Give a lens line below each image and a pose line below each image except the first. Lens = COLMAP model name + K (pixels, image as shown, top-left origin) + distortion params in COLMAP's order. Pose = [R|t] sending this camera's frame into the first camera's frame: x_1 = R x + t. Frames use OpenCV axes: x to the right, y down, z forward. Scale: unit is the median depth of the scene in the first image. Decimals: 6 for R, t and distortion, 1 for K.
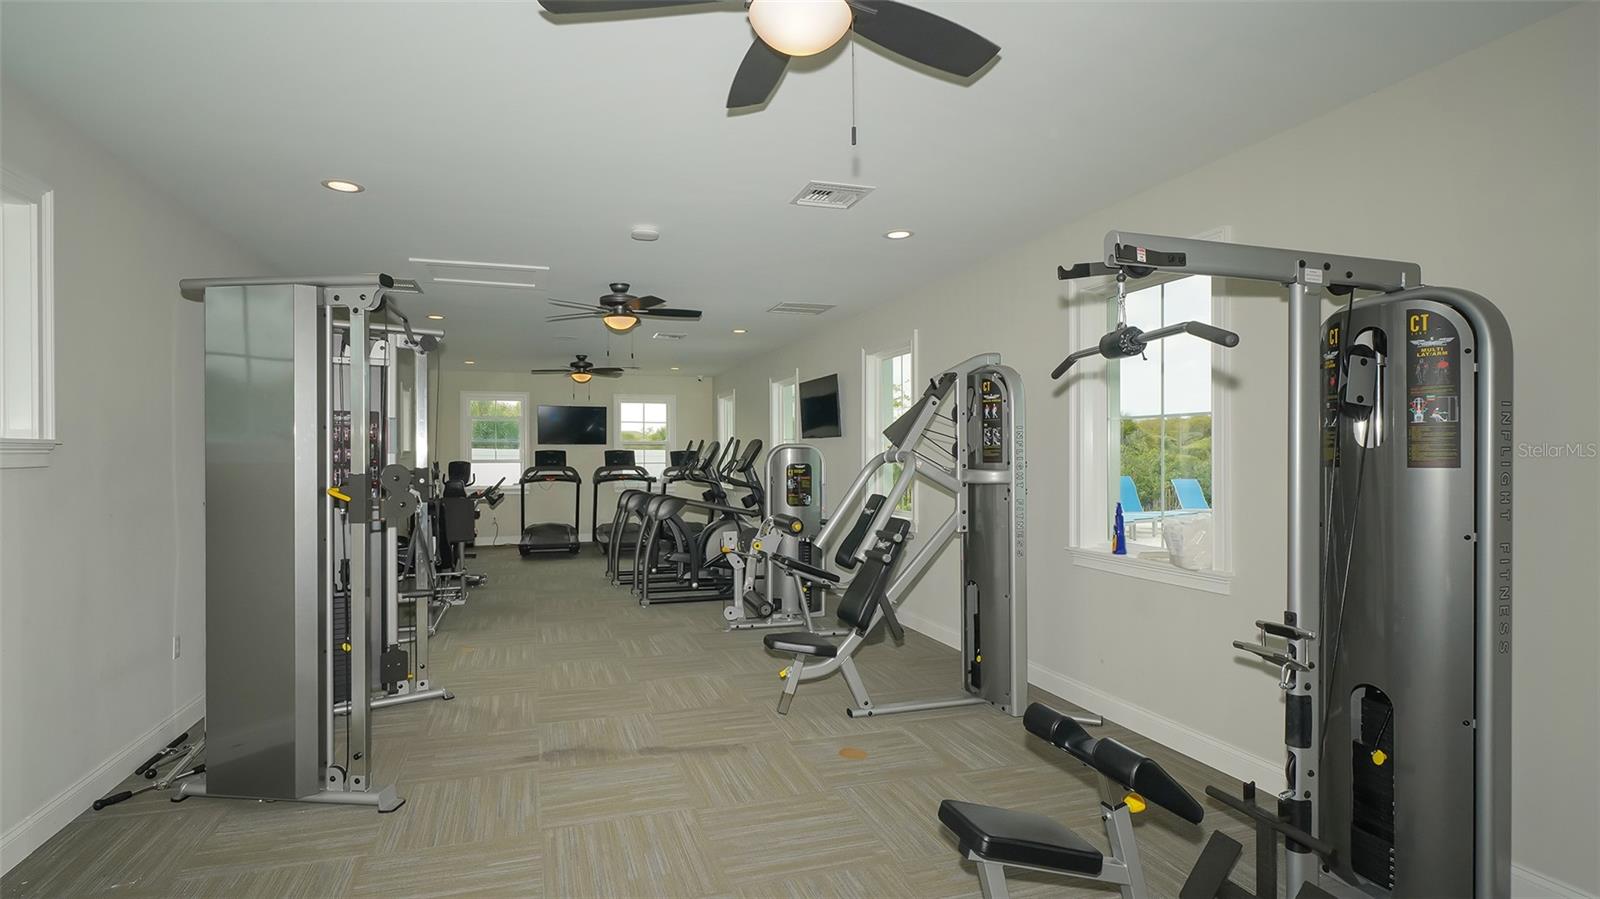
lens RADIAL K [[747.4, 0, 795.8], [0, 747.4, 450.7], [0, 0, 1]] dist [-0.000307, -0.000003]
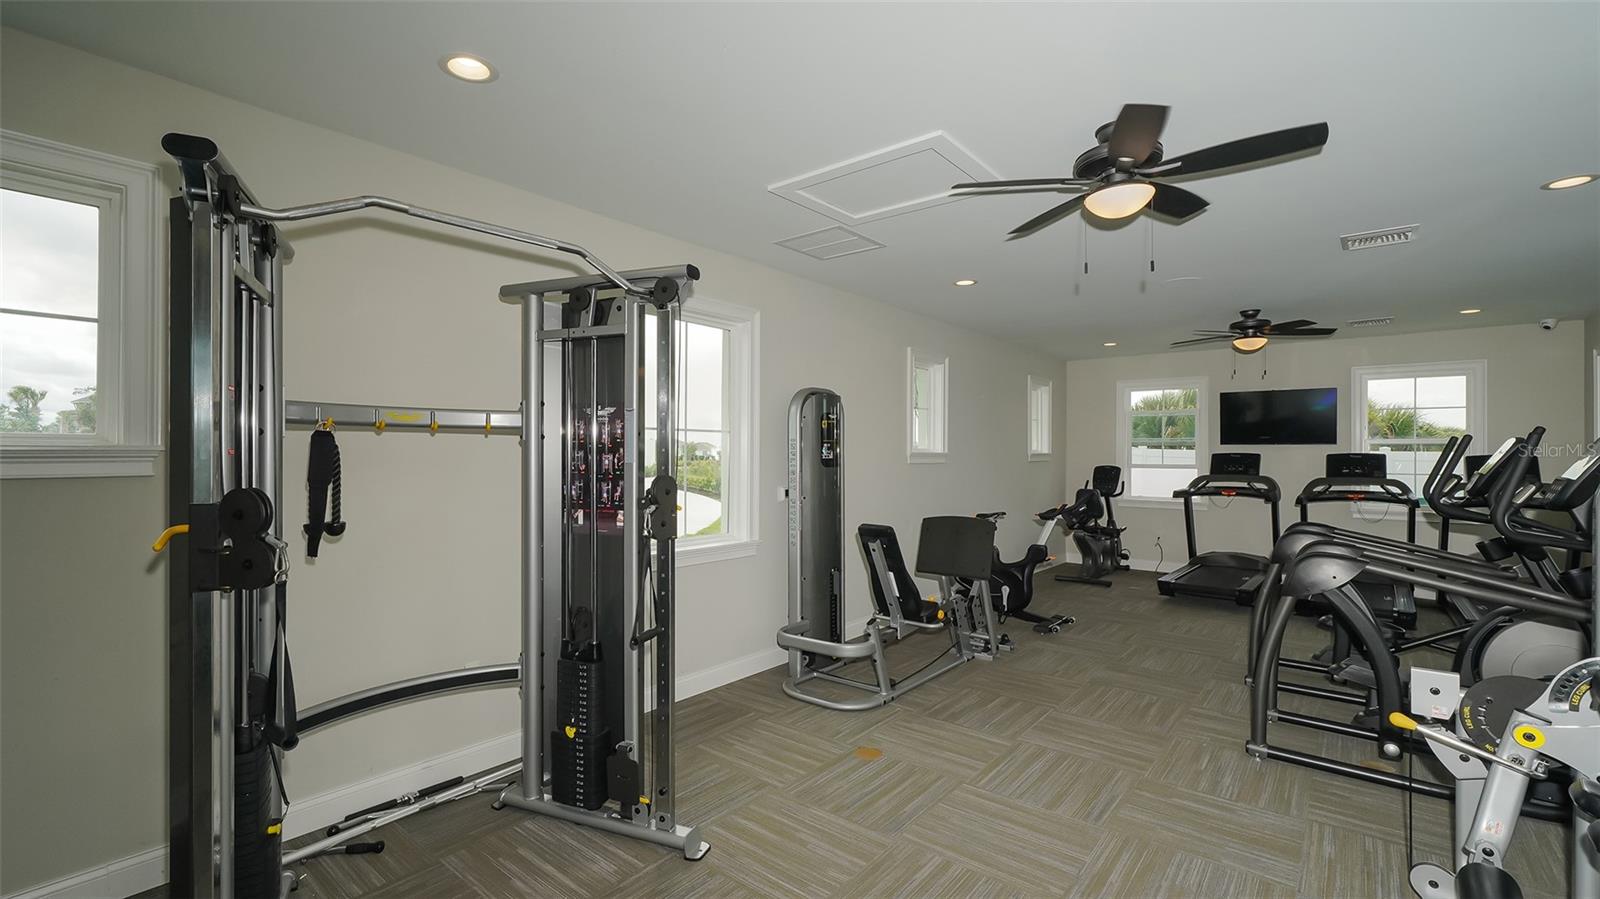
lens RADIAL K [[697.8, 0, 797.9], [0, 697.8, 457.1], [0, 0, 1]] dist [-0.001012, -0.000064]
pose [[0.520704, 0.015533, -0.853596, 0.026874], [-0.004115, 0.999869, 0.015685, -0.005033], [0.853728, -0.004655, 0.520699, 0.287182]]
